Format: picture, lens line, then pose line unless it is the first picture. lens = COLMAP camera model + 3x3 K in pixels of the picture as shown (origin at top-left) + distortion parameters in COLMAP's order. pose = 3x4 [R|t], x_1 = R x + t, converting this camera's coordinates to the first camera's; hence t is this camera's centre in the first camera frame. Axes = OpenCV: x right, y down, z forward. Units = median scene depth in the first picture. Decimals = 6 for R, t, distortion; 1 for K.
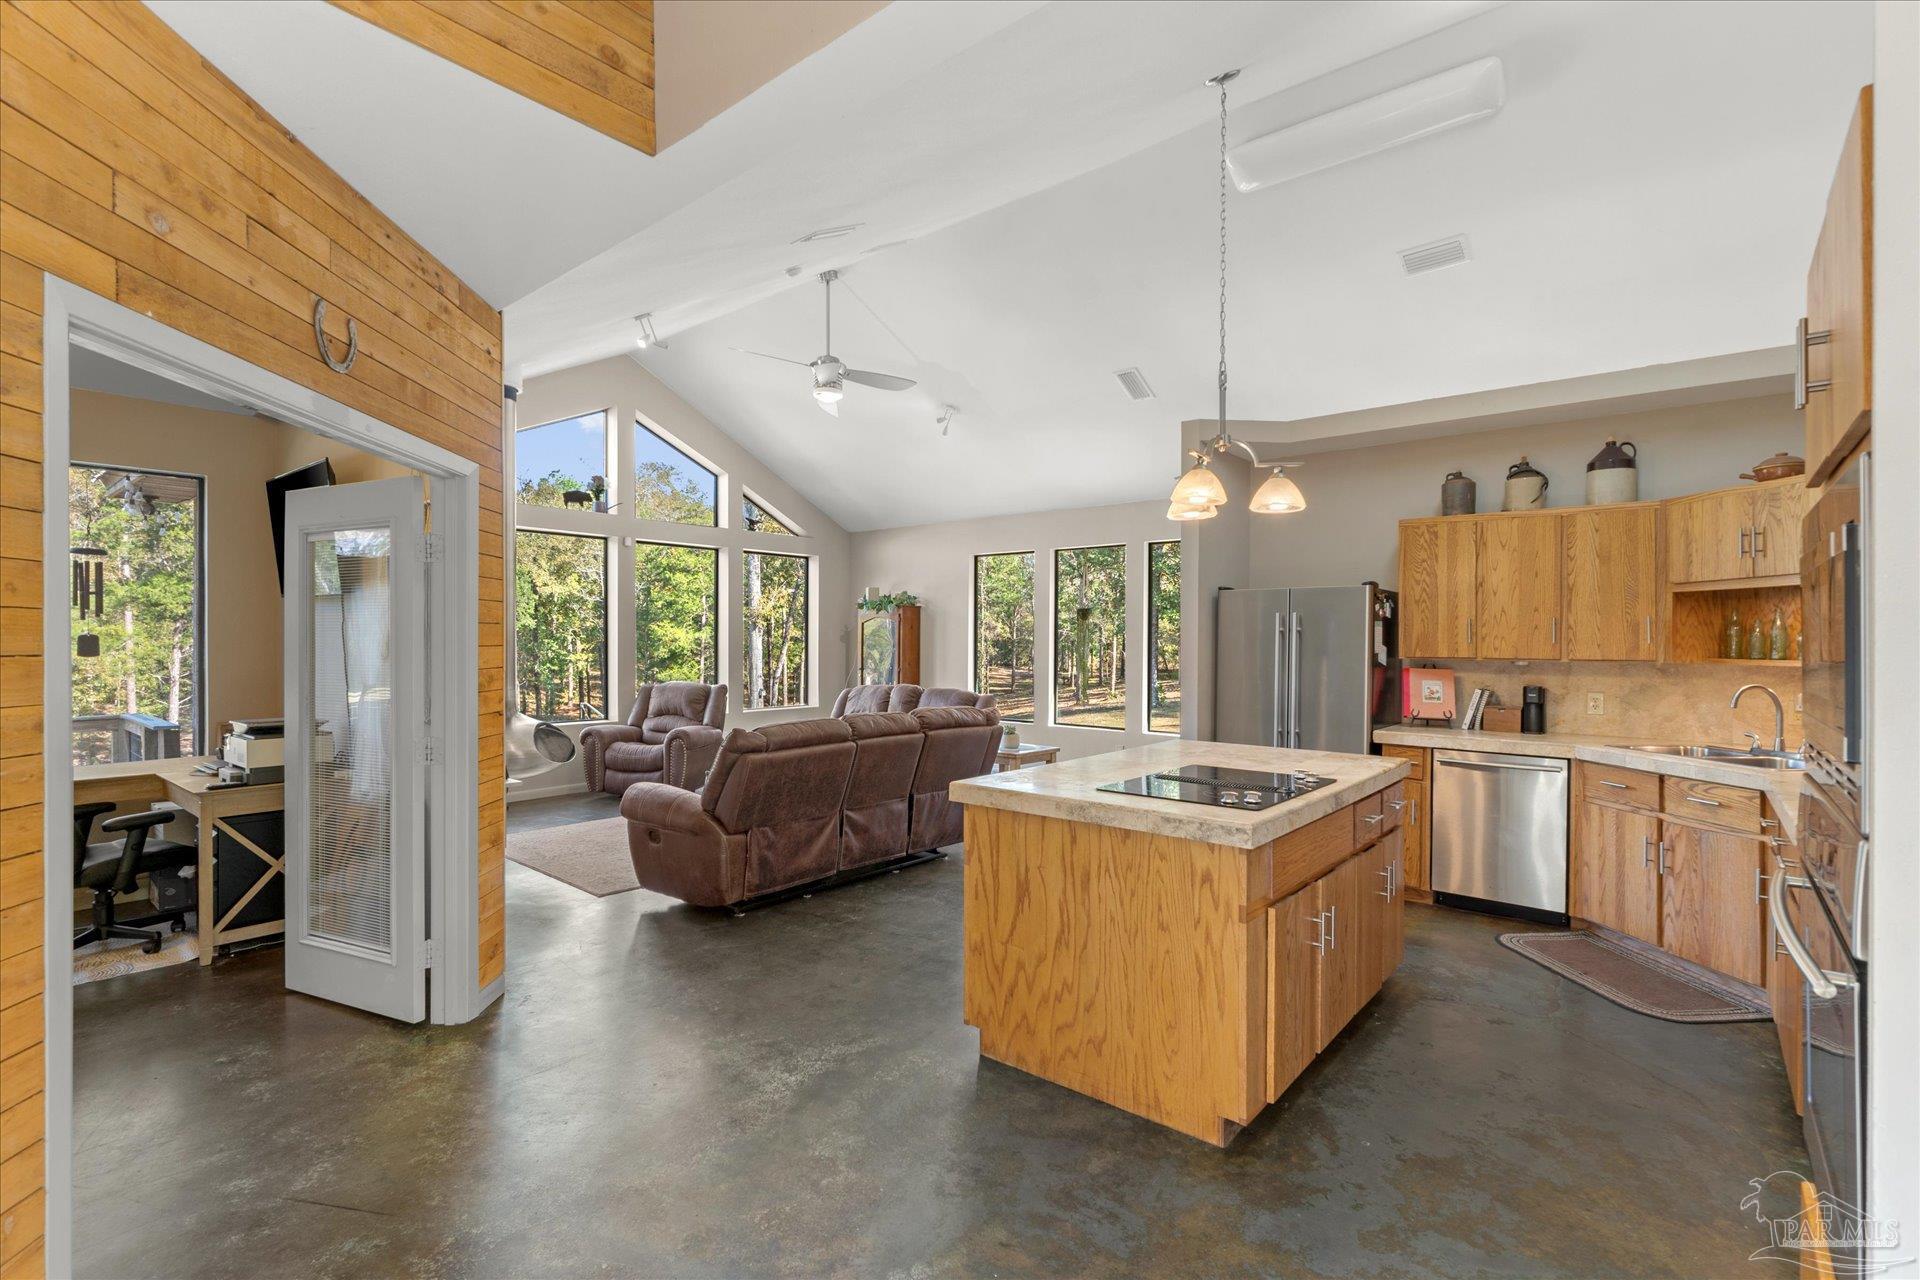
lens RADIAL K [[853.8, 0, 983.0], [0, 853.8, 640.2], [0, 0, 1]] dist [0.003050, 0.000506]
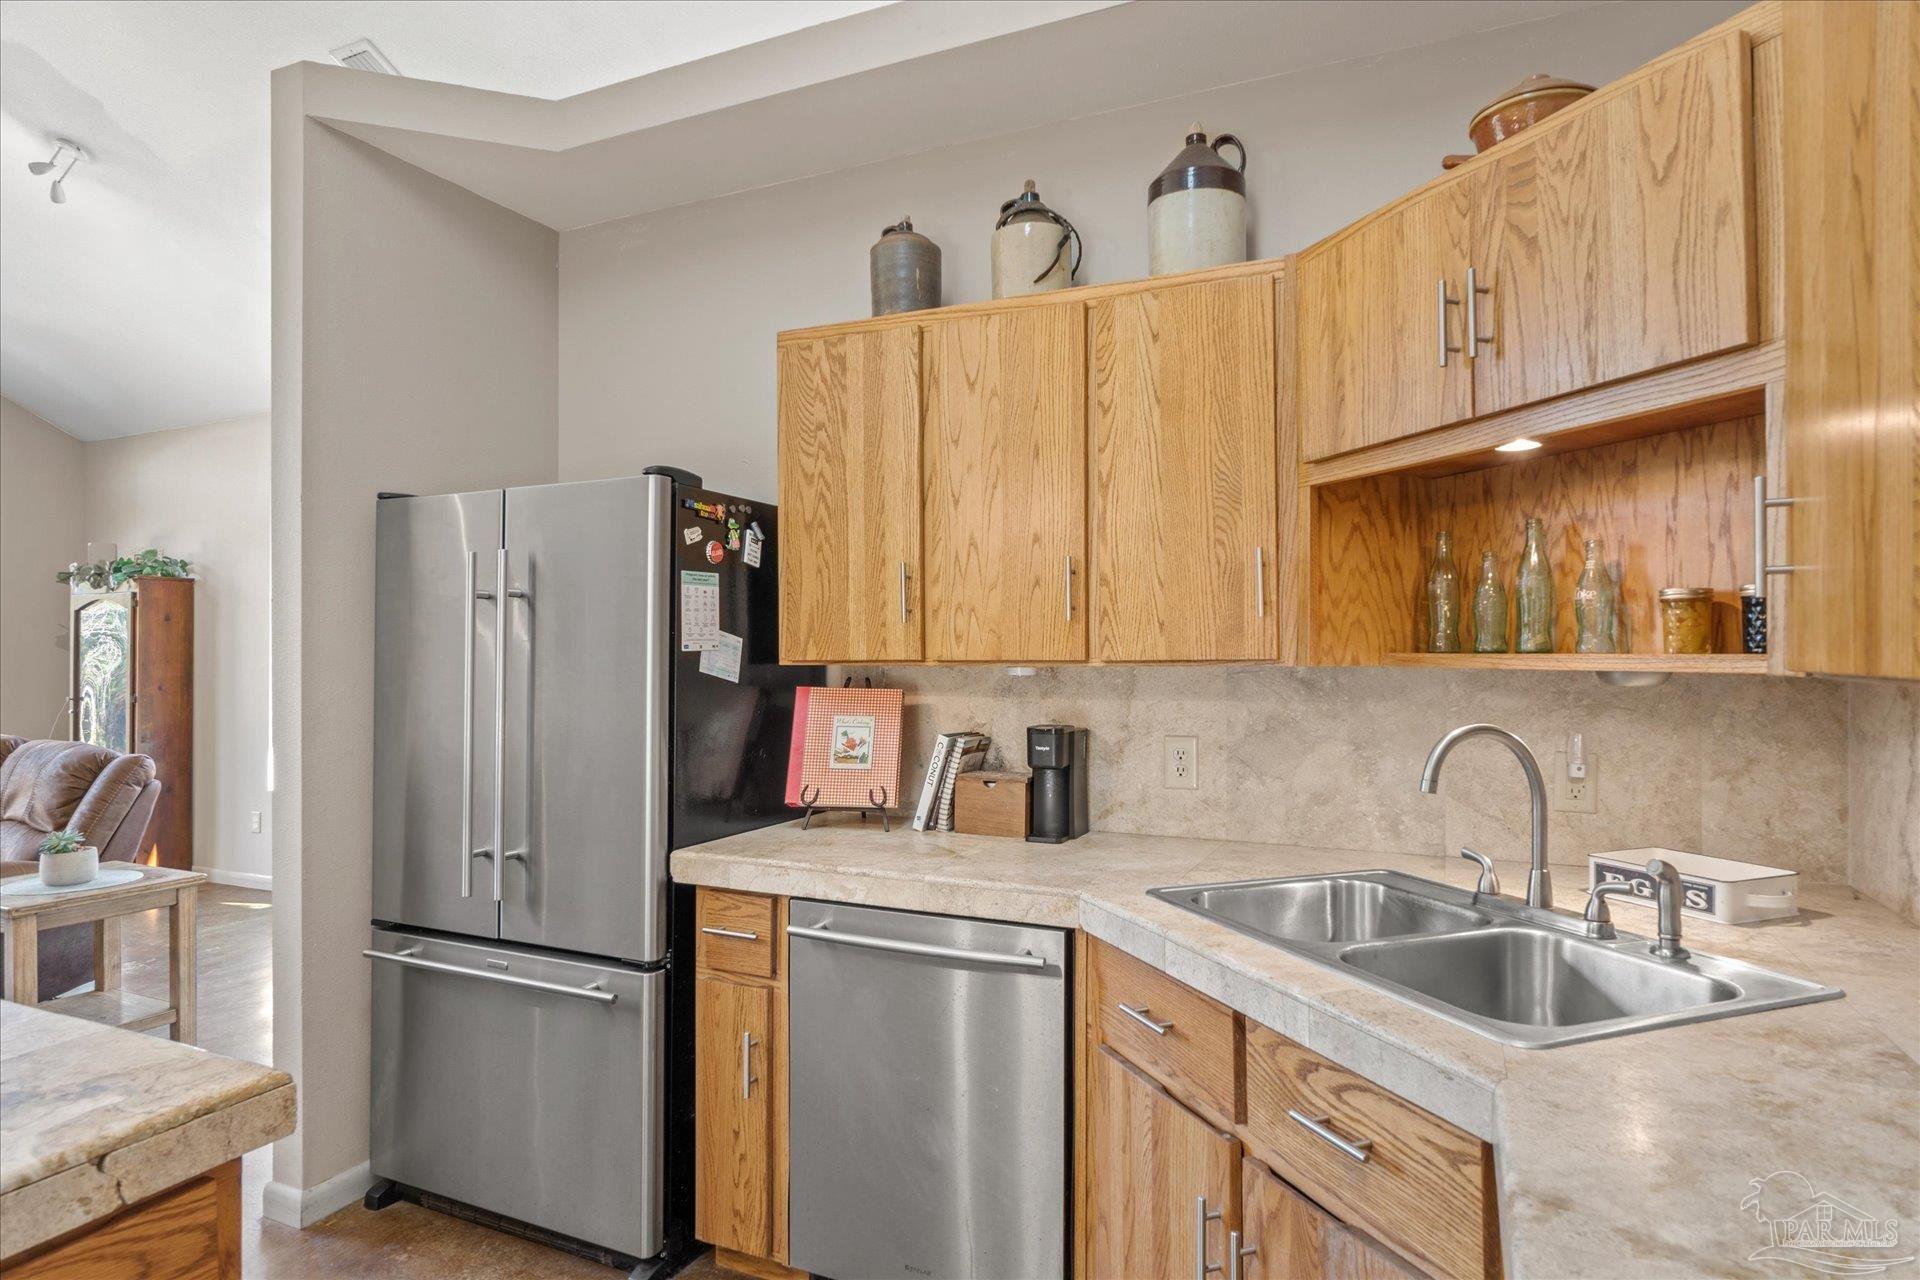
lens RADIAL K [[1061.4, 0, 961.4], [0, 1061.4, 649.5], [0, 0, 1]] dist [-0.003599, -0.000744]
pose [[0.967903, -0.010922, 0.251088, 0.495907], [0.010091, 0.999939, 0.004595, 0.014308], [-0.251123, -0.001914, 0.967953, 0.534365]]
